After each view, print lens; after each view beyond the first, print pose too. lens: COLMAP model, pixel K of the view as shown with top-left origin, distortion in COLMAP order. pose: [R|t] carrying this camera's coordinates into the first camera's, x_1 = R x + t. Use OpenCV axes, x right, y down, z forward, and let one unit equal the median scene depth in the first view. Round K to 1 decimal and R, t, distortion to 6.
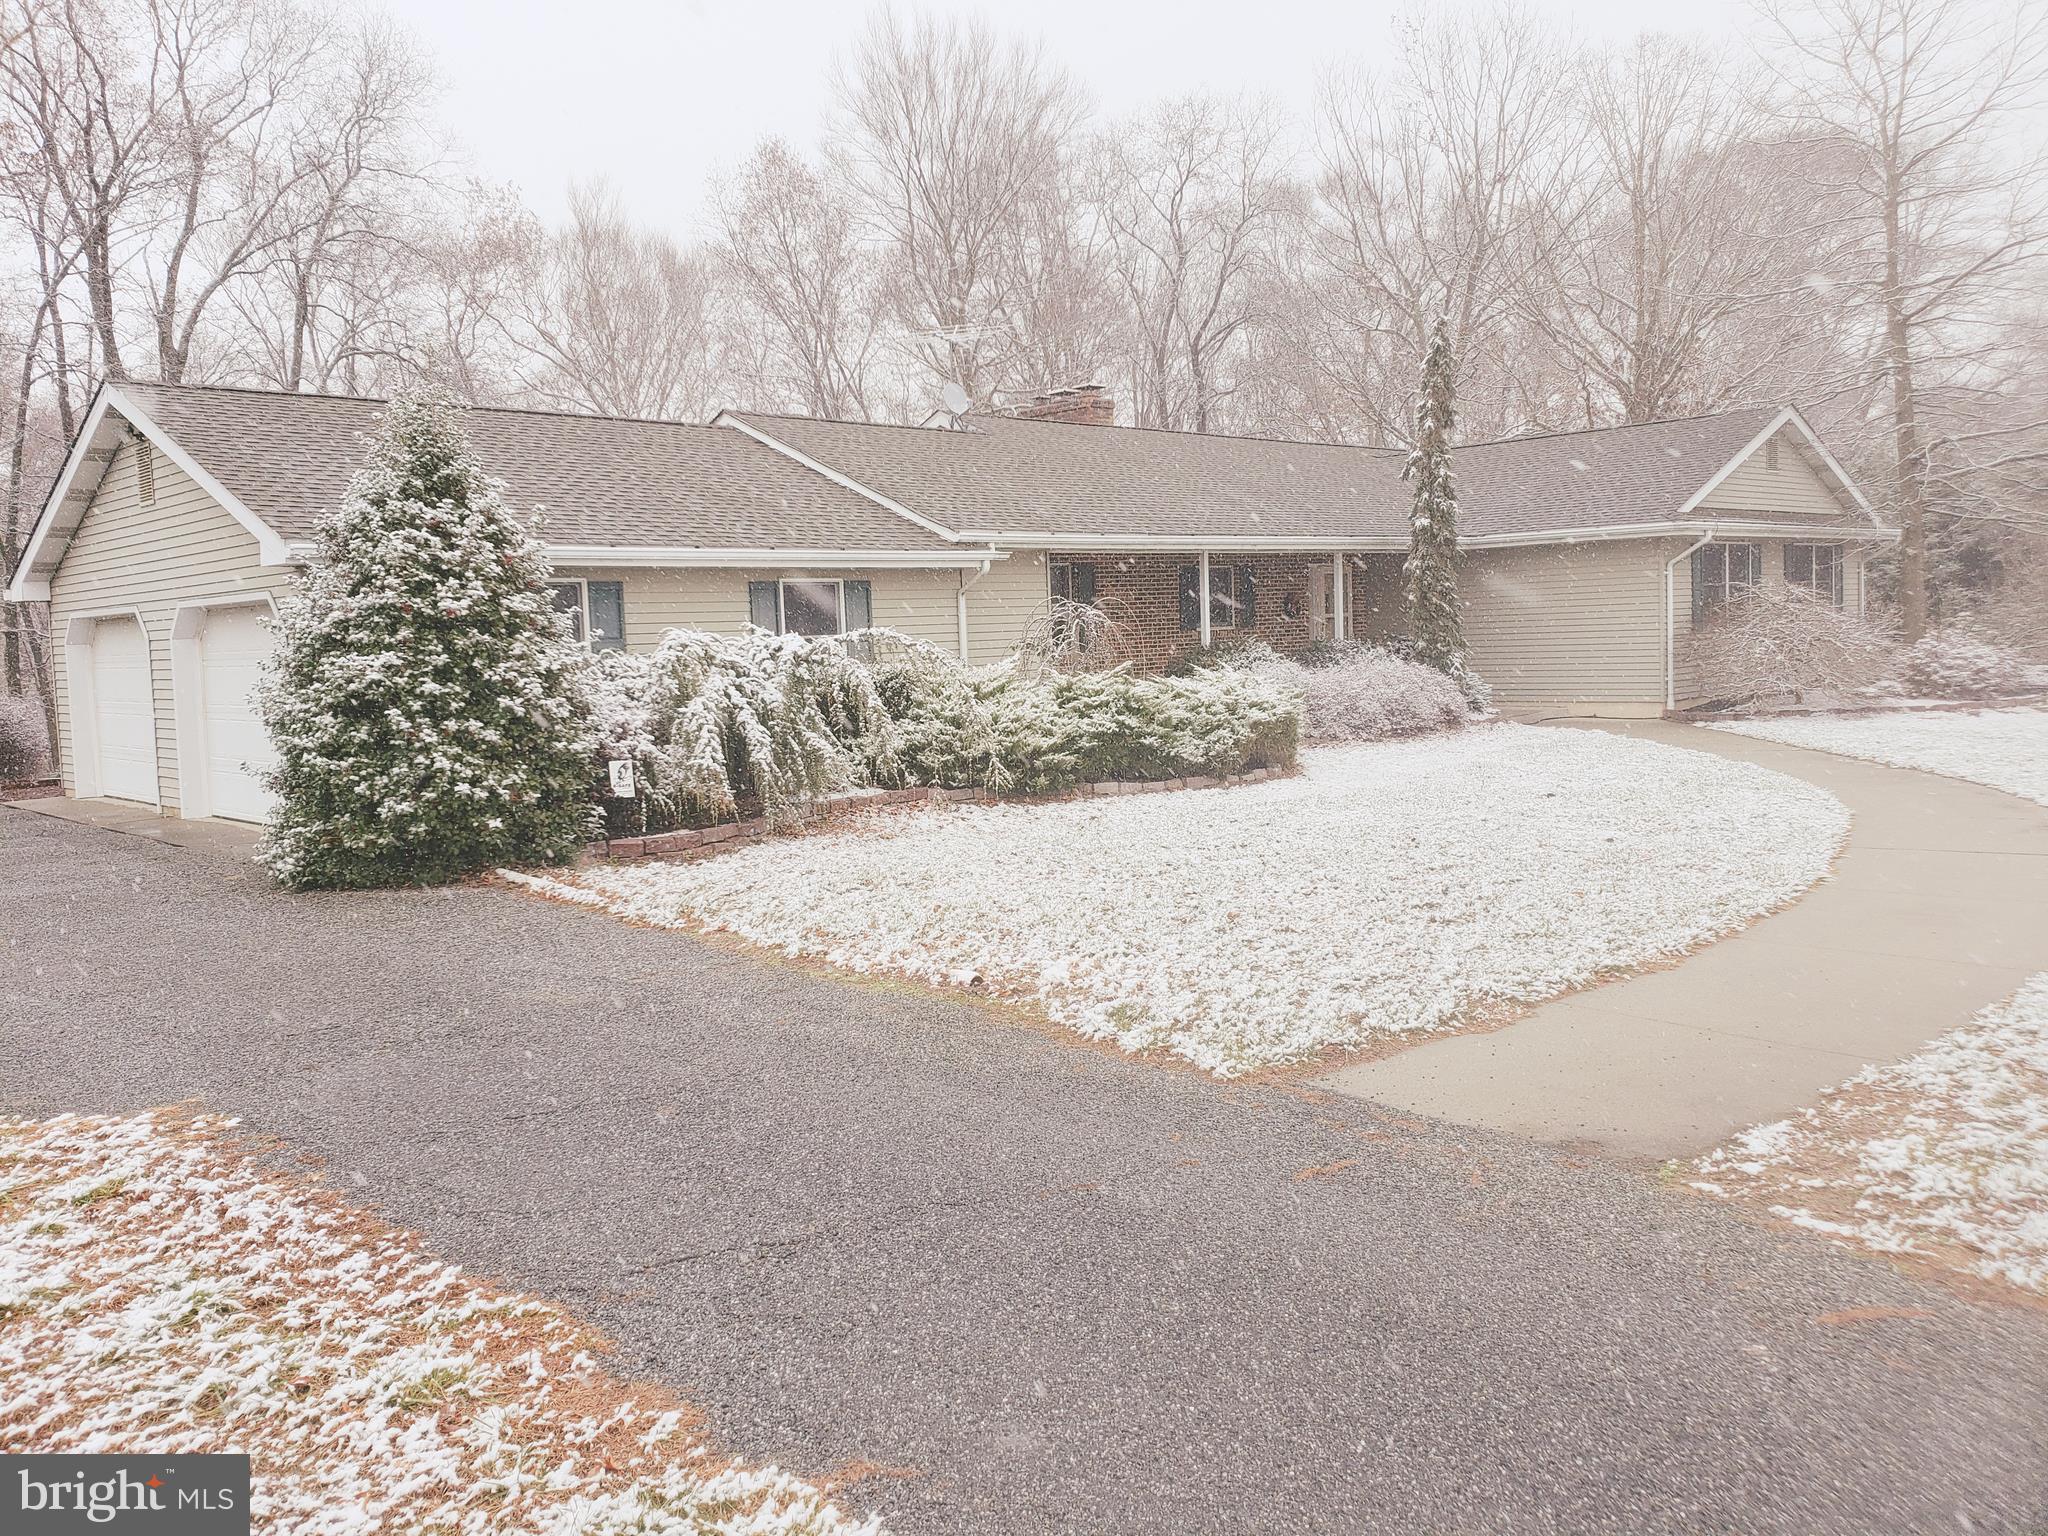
lens RADIAL K [[1567.0, 0, 1024.0], [0, 1567.0, 768.0], [0, 0, 1]] dist [0.031040, -0.001619]
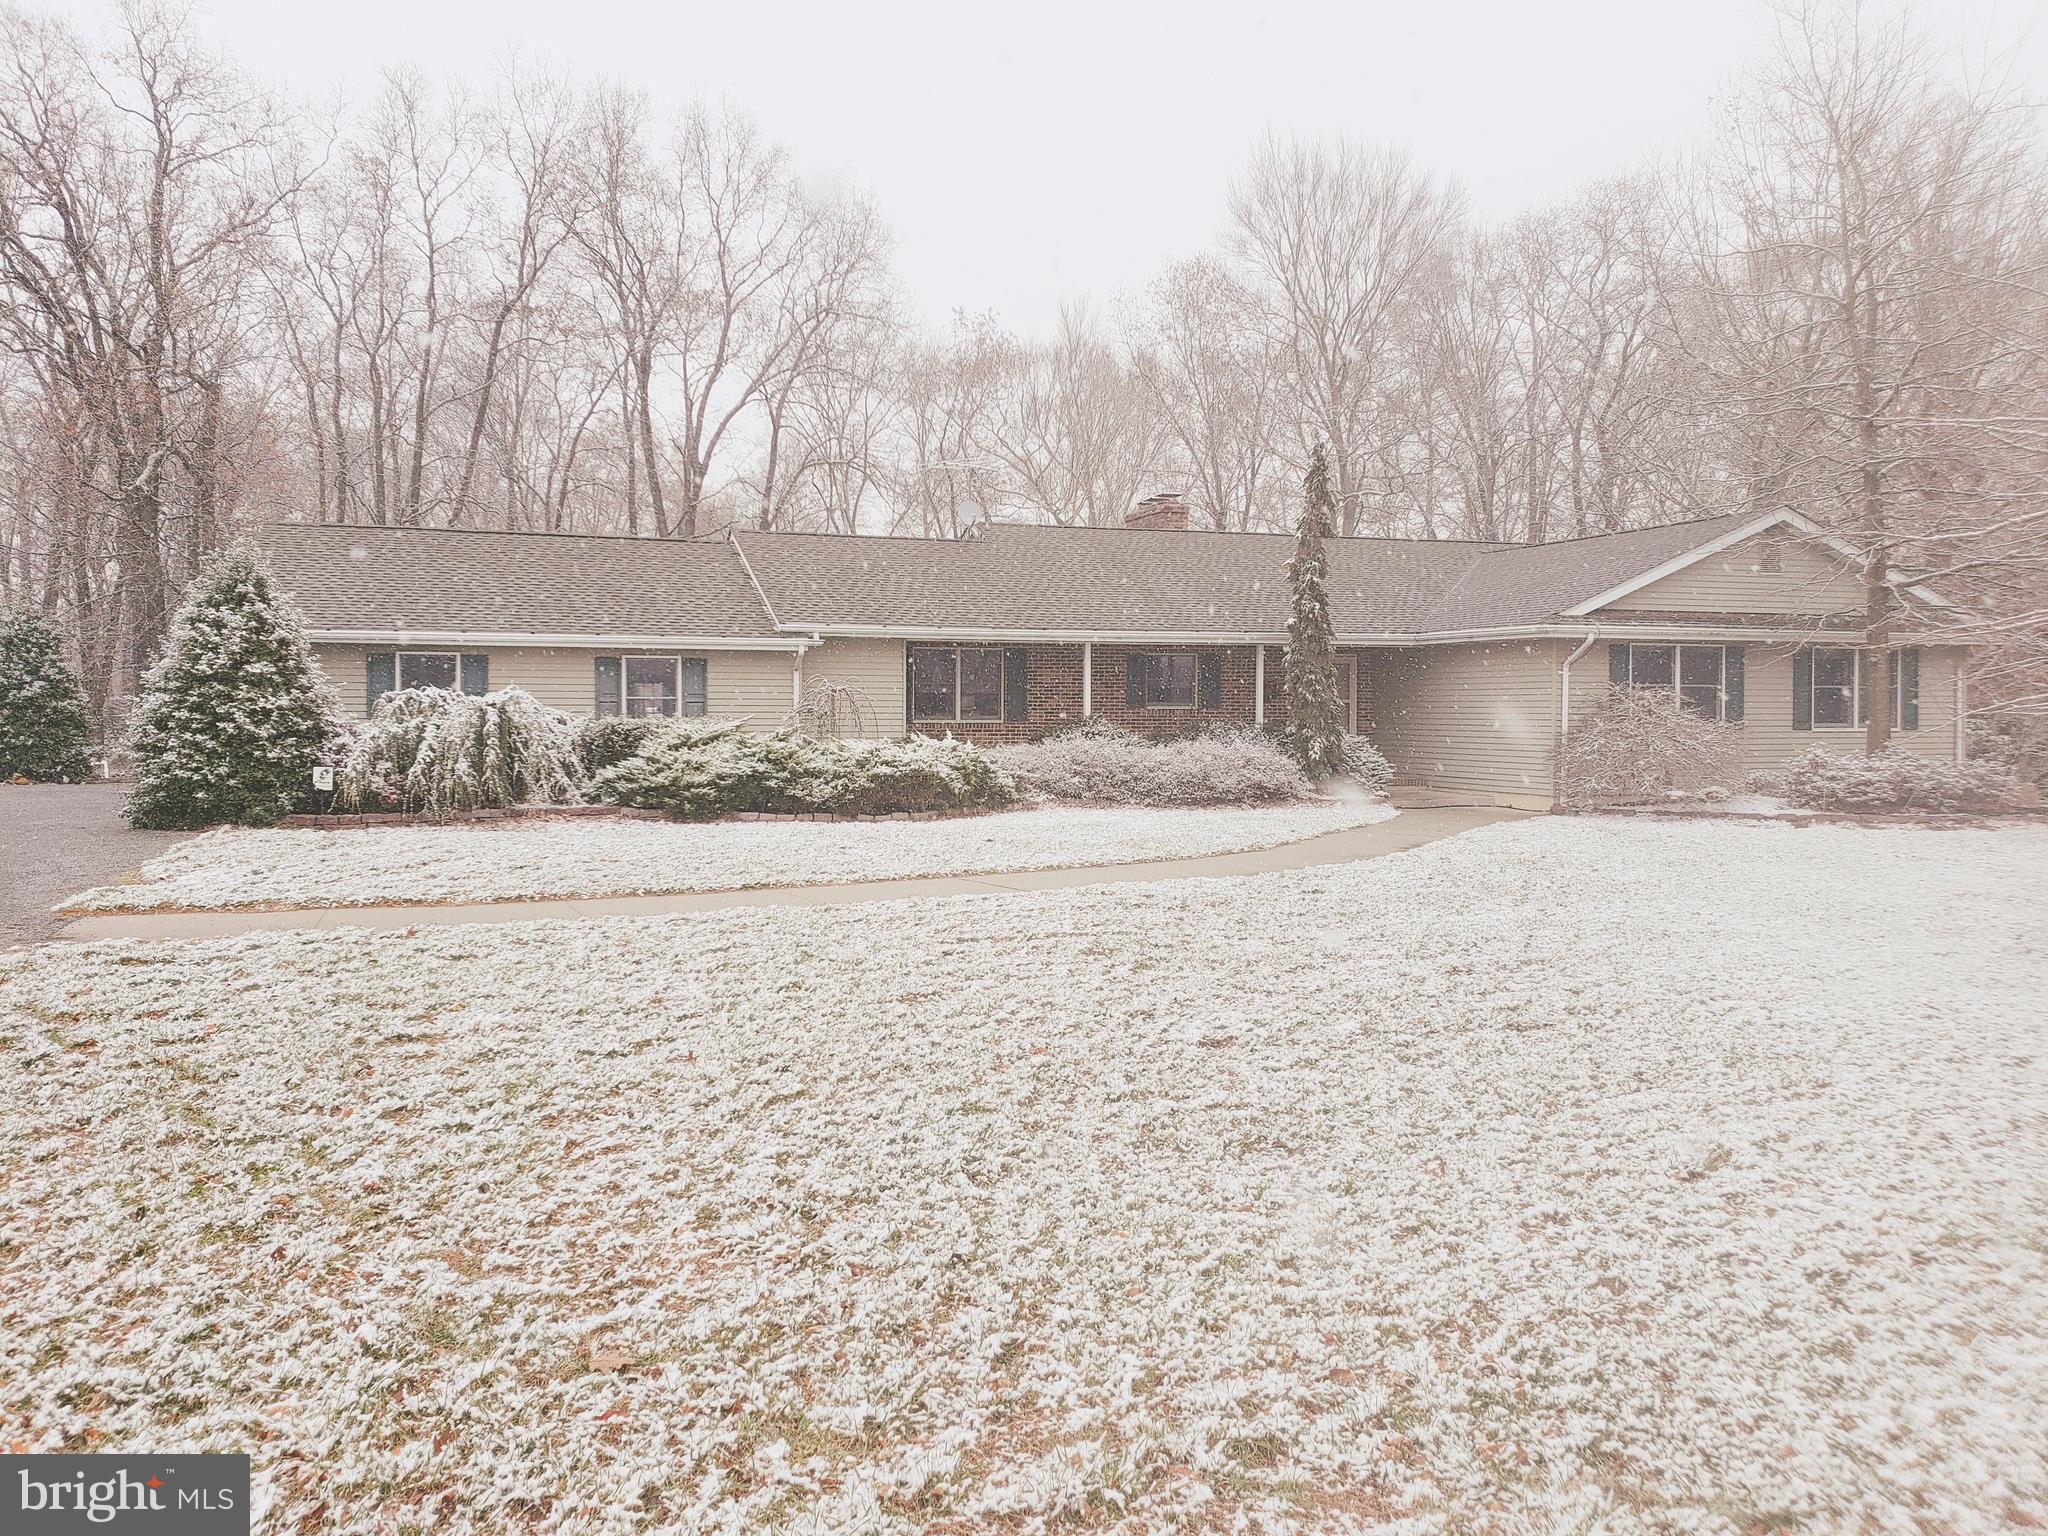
lens RADIAL K [[1567.0, 0, 1024.0], [0, 1567.0, 768.0], [0, 0, 1]] dist [0.031040, -0.001619]
pose [[0.916583, 0.054895, -0.396057, 0.547801], [-0.072513, 0.996927, -0.029637, -0.003919], [0.393213, 0.055884, 0.917747, -0.104279]]
